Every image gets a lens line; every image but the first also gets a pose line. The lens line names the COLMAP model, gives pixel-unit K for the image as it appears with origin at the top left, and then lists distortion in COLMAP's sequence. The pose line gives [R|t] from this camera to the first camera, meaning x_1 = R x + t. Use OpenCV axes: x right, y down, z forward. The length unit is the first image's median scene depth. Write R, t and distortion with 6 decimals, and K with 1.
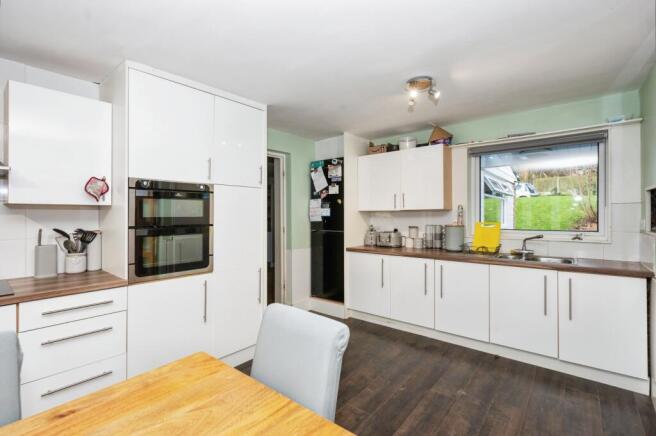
lens RADIAL K [[301.6, 0, 325.5], [0, 301.6, 215.2], [0, 0, 1]] dist [-0.015721, -0.000086]
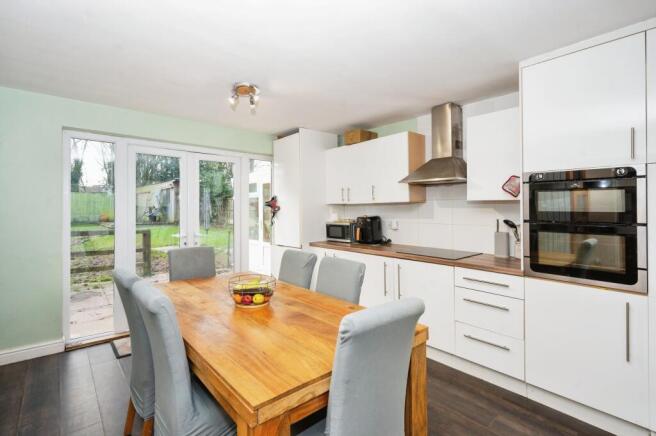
lens RADIAL K [[317.7, 0, 327.1], [0, 317.7, 211.3], [0, 0, 1]] dist [0.003898, 0.000322]
pose [[-0.164729, 0.013349, -0.986249, 1.056795], [-0.008718, 0.999850, 0.014989, -0.007156], [0.986300, 0.011067, -0.164587, 0.962770]]
